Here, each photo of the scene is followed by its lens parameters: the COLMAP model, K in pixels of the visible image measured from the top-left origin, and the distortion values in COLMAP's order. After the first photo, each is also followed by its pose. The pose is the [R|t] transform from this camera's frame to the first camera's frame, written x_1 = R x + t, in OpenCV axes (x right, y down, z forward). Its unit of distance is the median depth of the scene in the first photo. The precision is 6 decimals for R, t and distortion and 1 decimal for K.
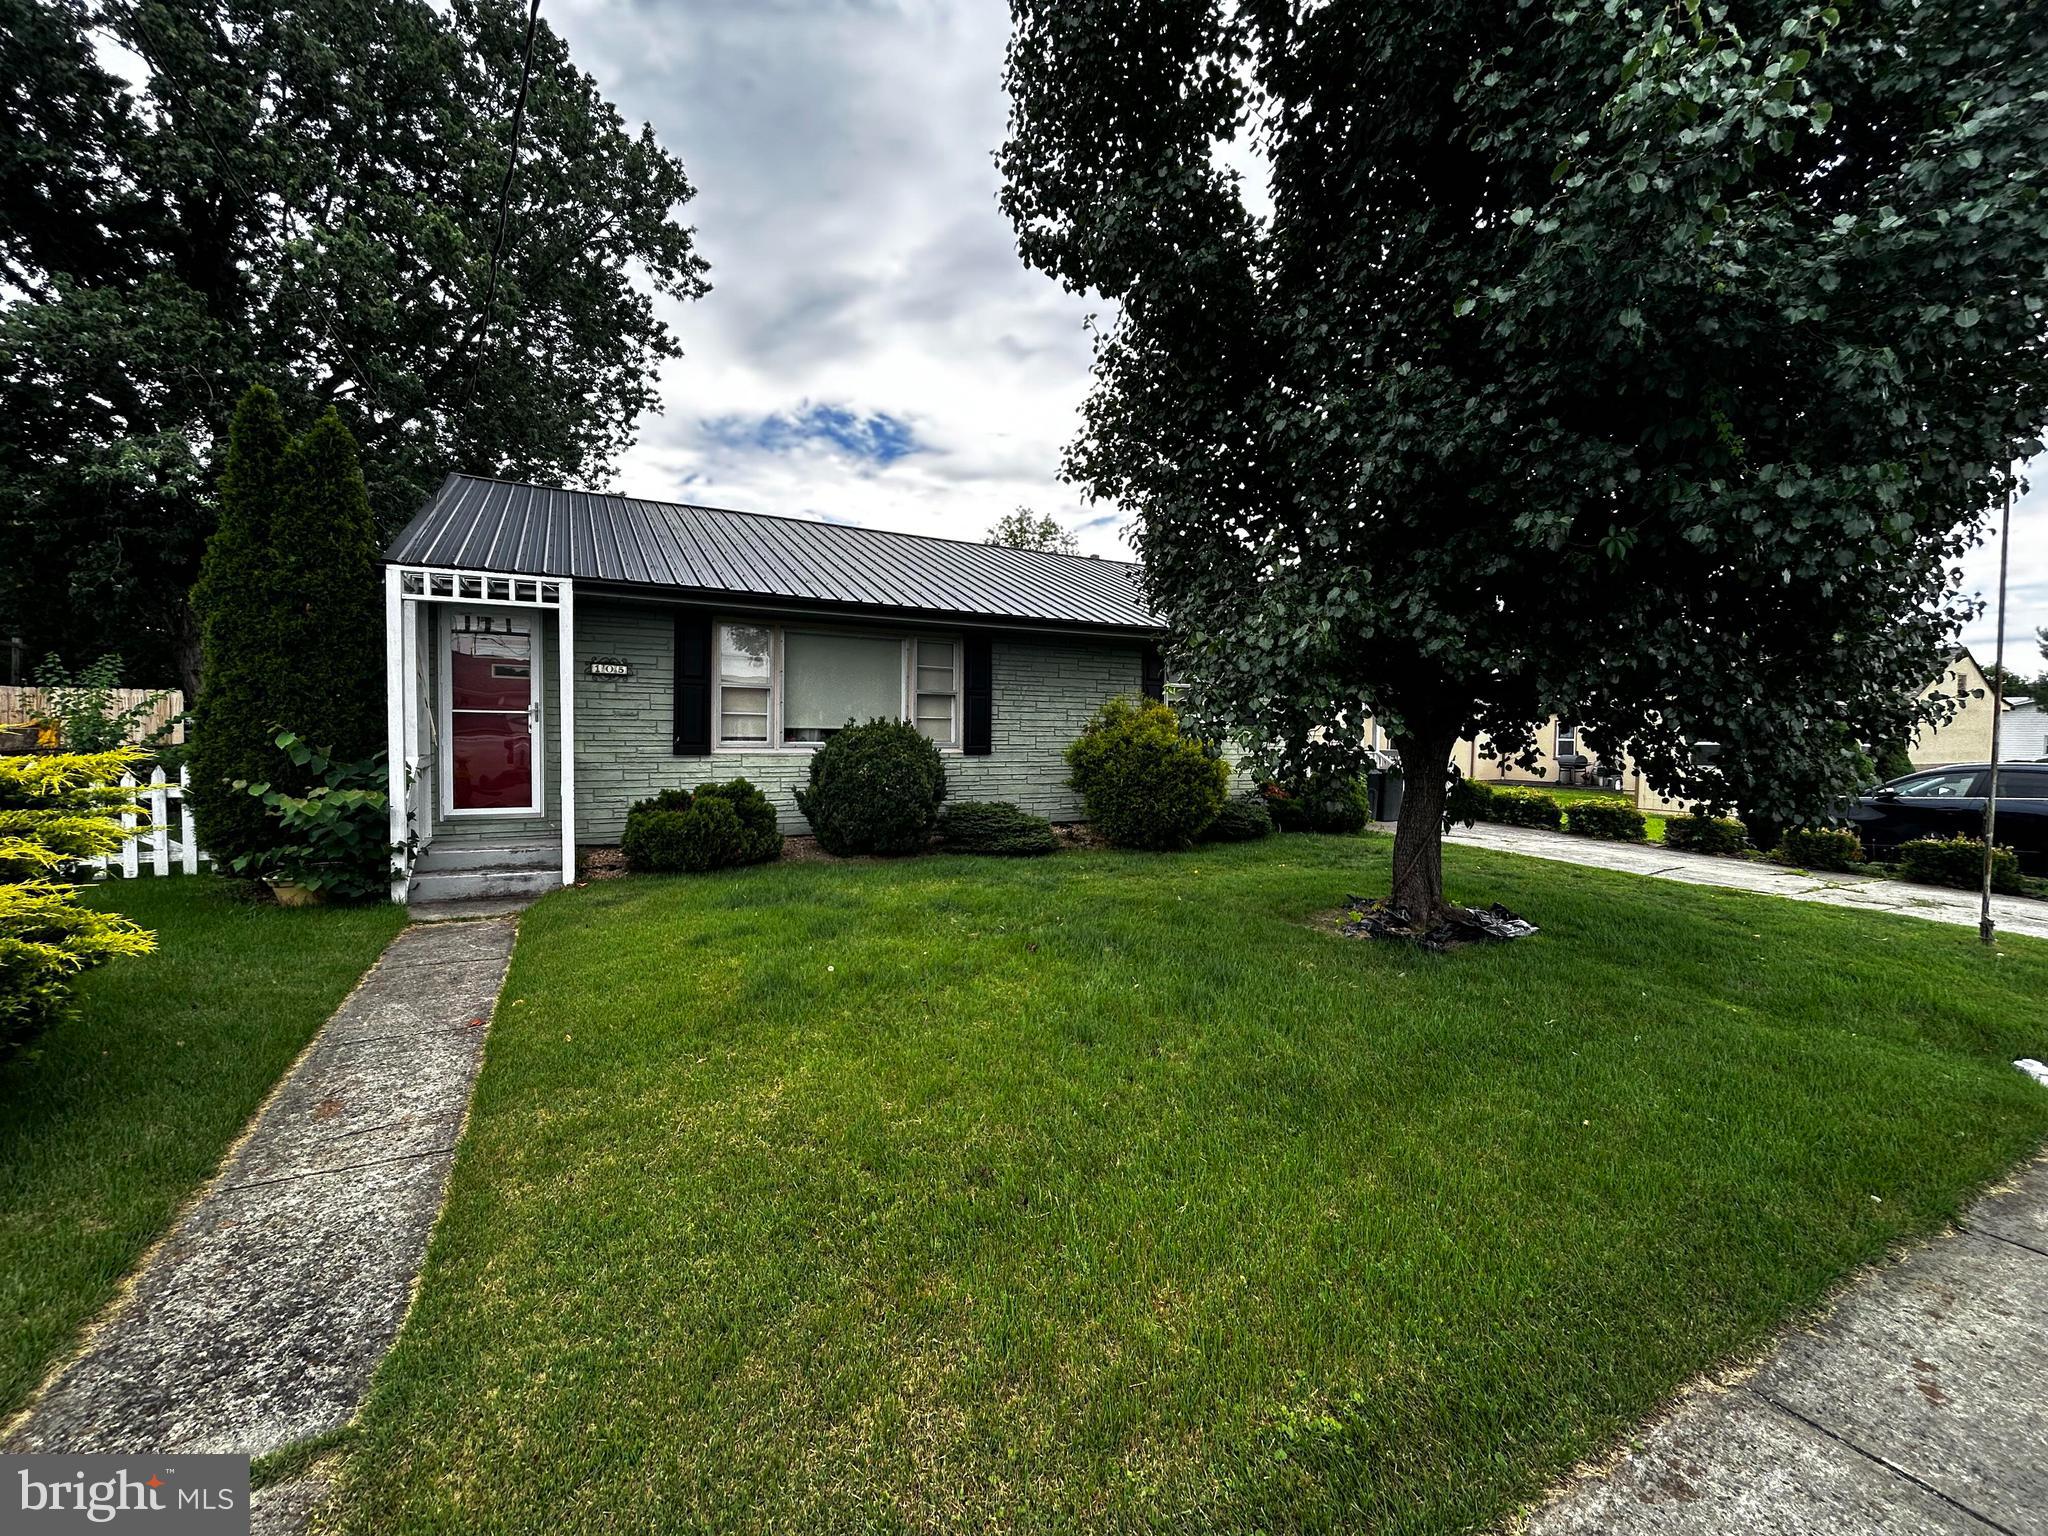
lens RADIAL K [[819.1, 0, 1024.0], [0, 819.1, 768.0], [0, 0, 1]] dist [0.001265, 0.000187]
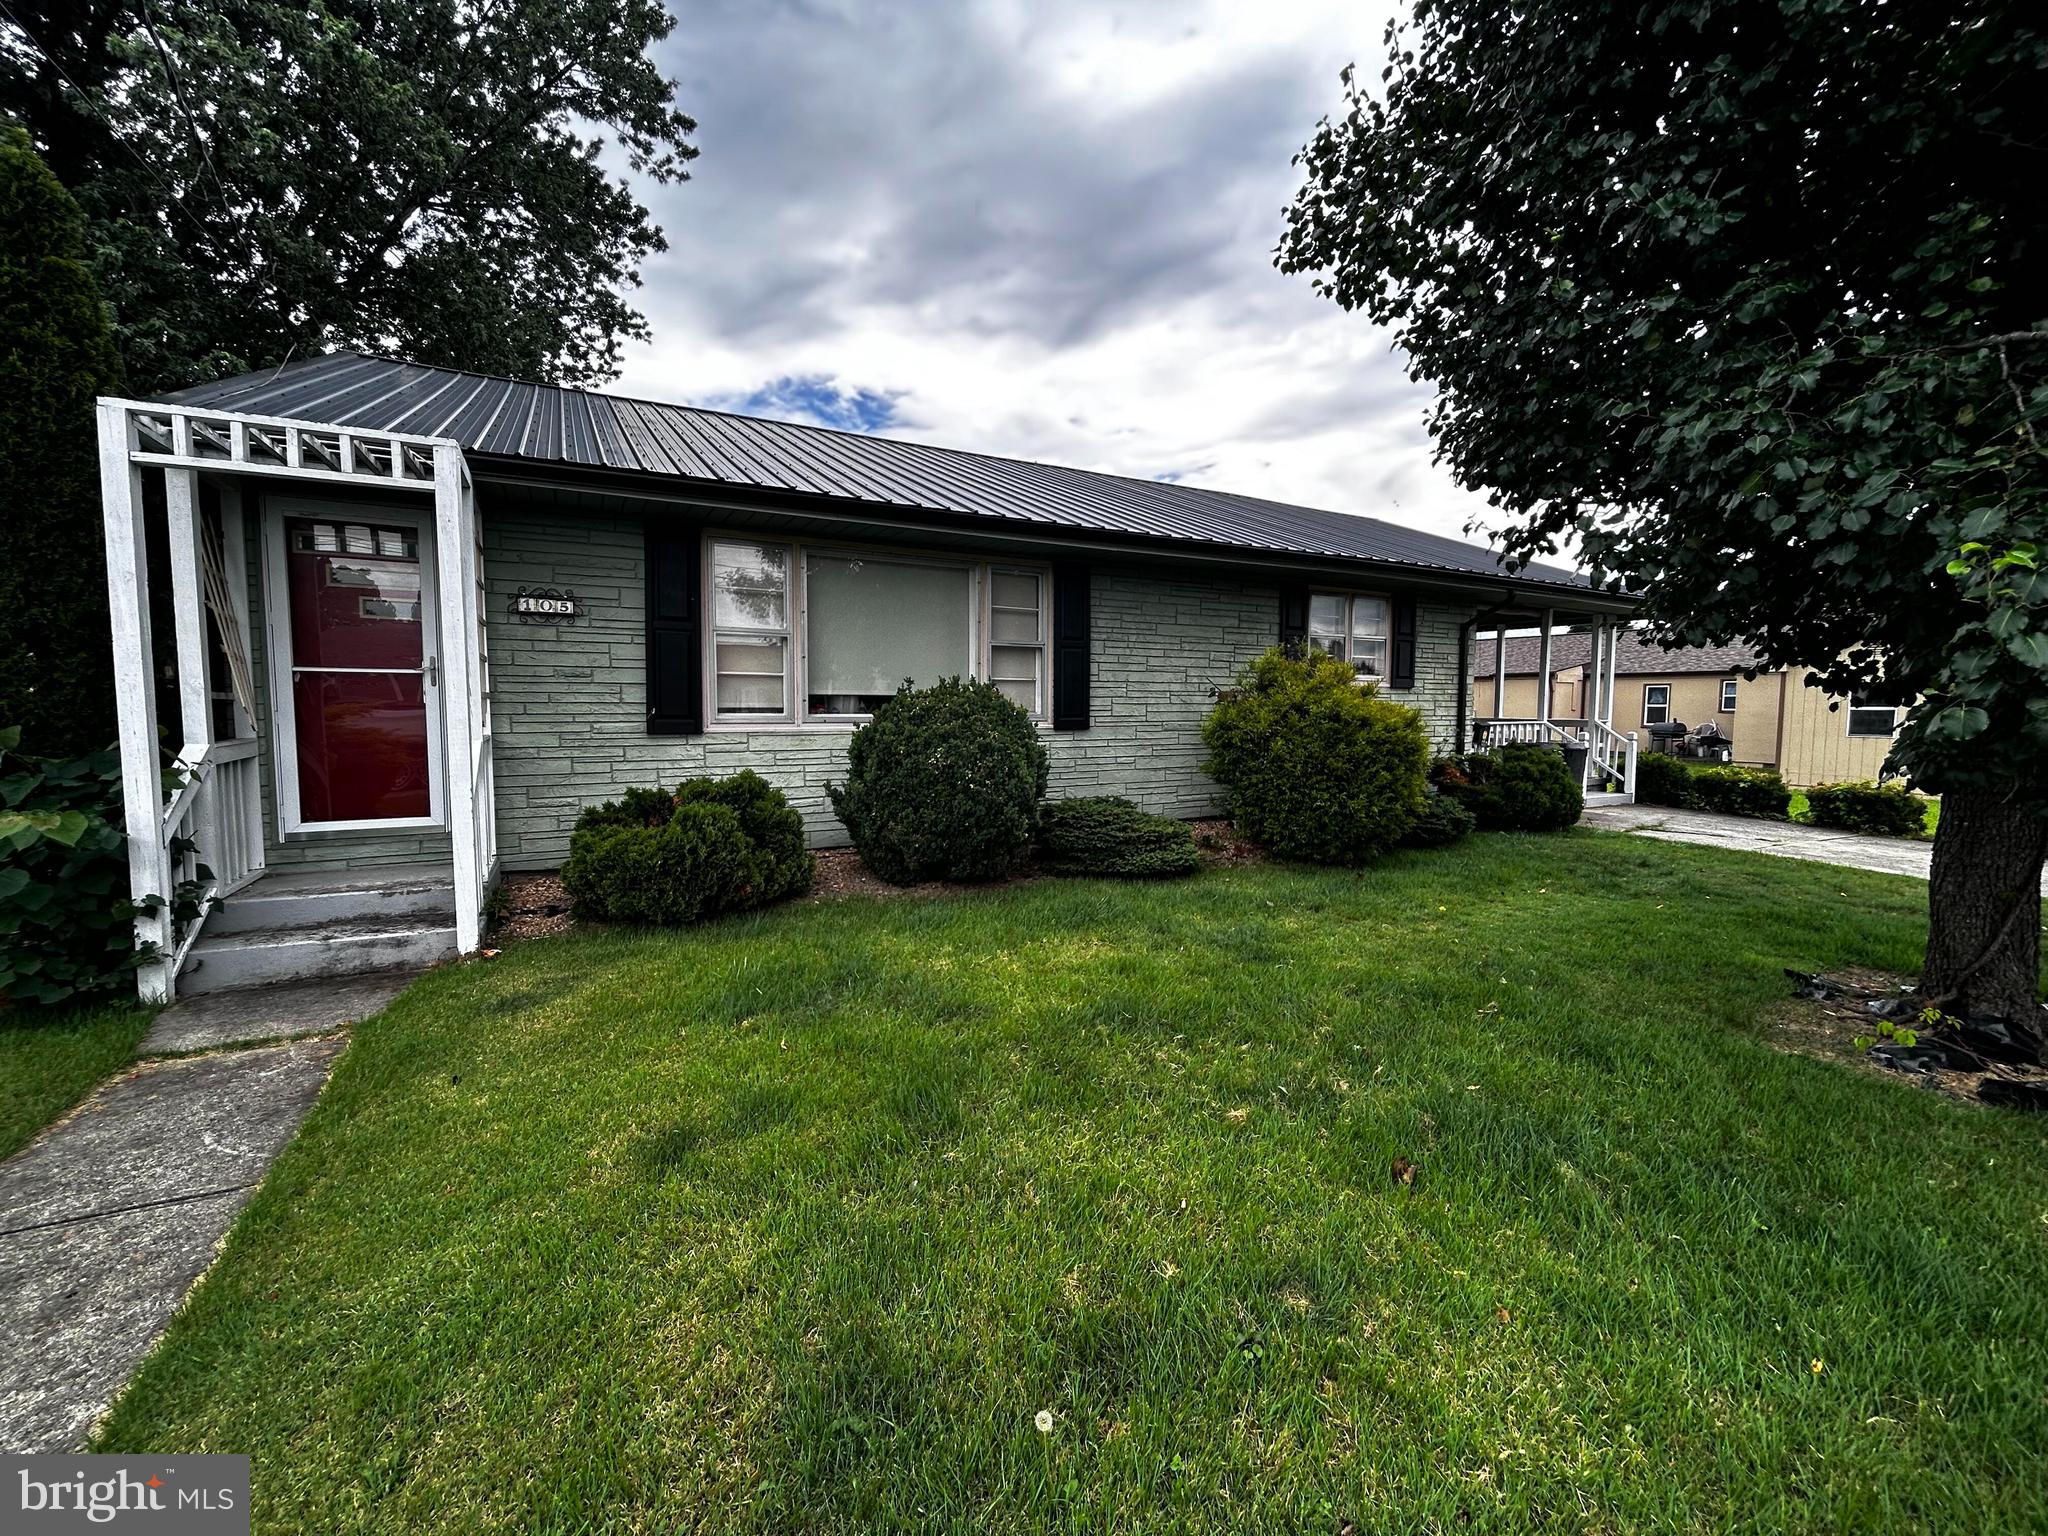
lens RADIAL K [[819.1, 0, 1024.0], [0, 819.1, 768.0], [0, 0, 1]] dist [0.001265, 0.000187]
pose [[0.999965, -0.006302, -0.005512, -0.113012], [0.006498, 0.999320, 0.036291, -0.010977], [0.005280, -0.036326, 0.999326, 0.322791]]
